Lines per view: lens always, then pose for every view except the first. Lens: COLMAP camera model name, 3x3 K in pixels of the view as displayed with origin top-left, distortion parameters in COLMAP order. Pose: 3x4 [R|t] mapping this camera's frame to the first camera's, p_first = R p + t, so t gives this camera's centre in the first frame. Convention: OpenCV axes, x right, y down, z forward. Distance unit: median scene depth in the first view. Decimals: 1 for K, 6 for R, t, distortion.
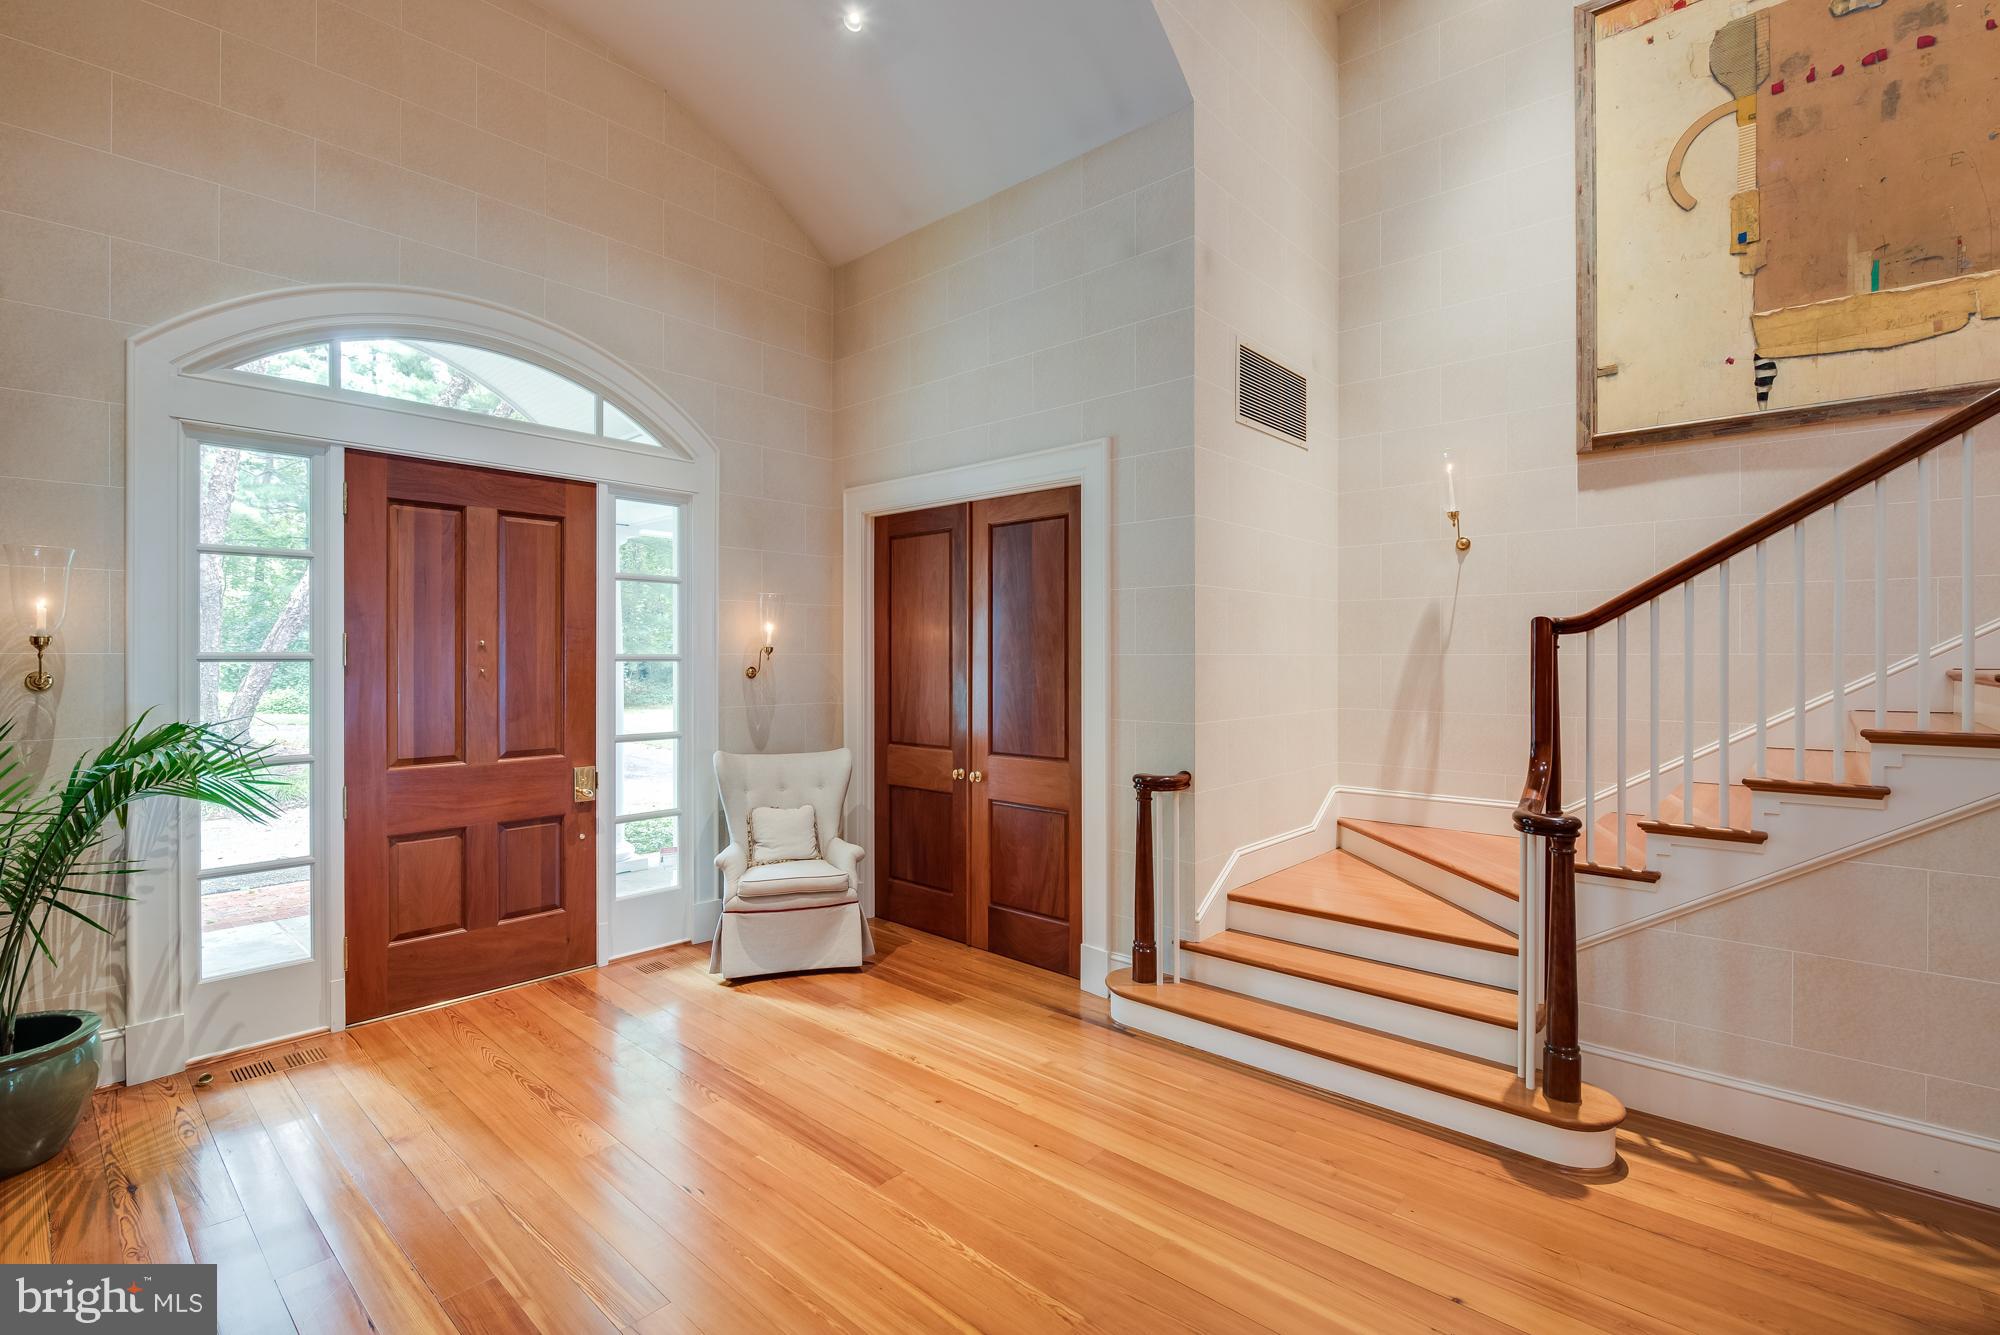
lens RADIAL K [[914.4, 0, 1016.7], [0, 914.4, 655.8], [0, 0, 1]] dist [0.003741, -0.000172]
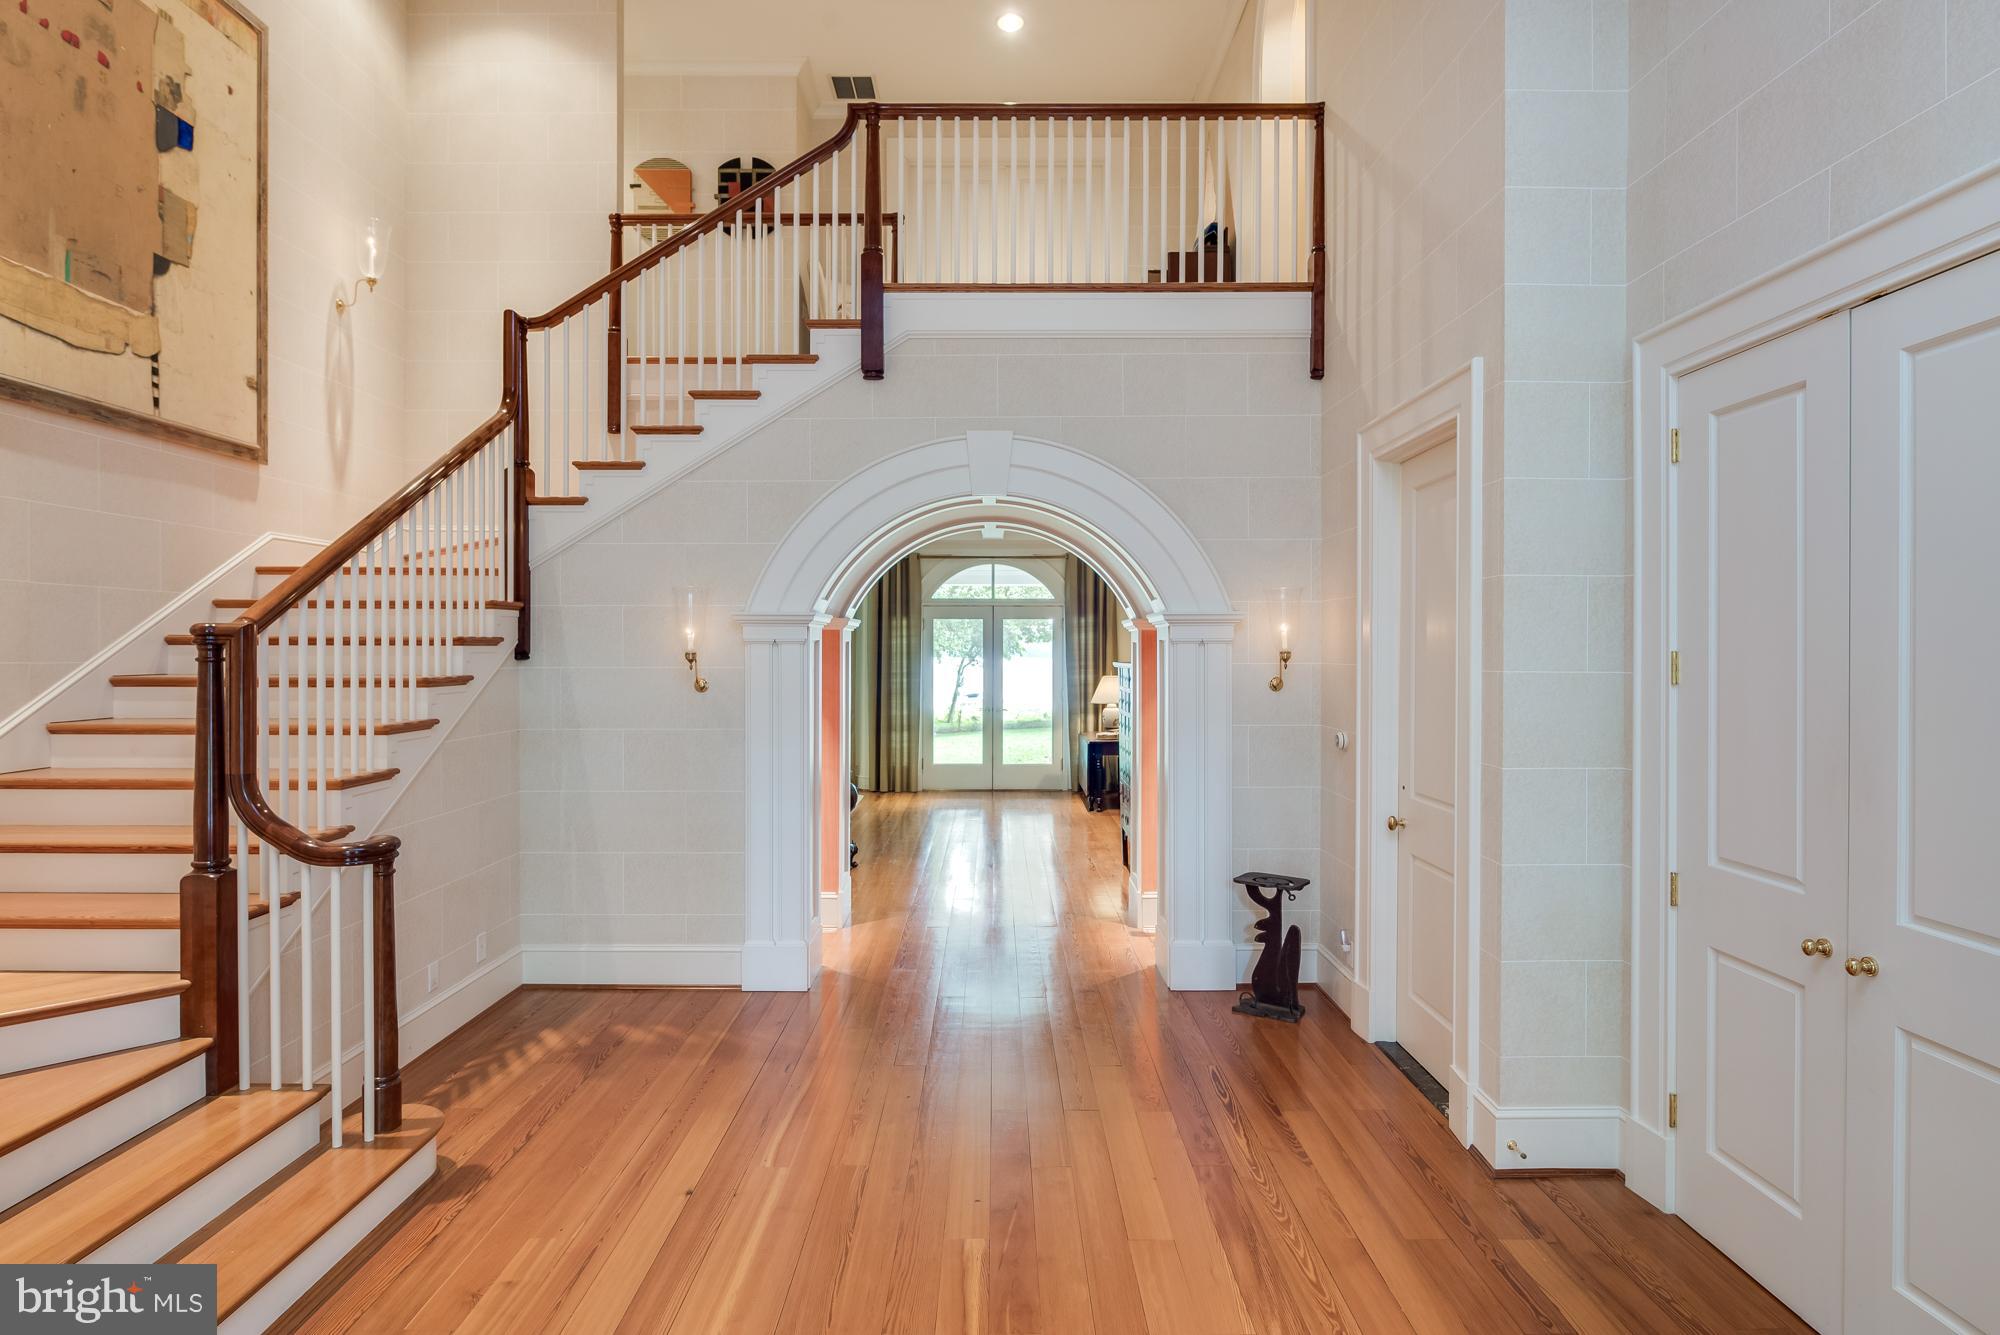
lens RADIAL K [[1029.0, 0, 1011.6], [0, 1029.0, 661.8], [0, 0, 1]] dist [-0.019746, 0.000161]
pose [[-0.667787, -0.015495, 0.744191, -0.658189], [-0.008496, 0.999877, 0.013195, -0.032830], [-0.744304, 0.002489, -0.667836, 1.263049]]
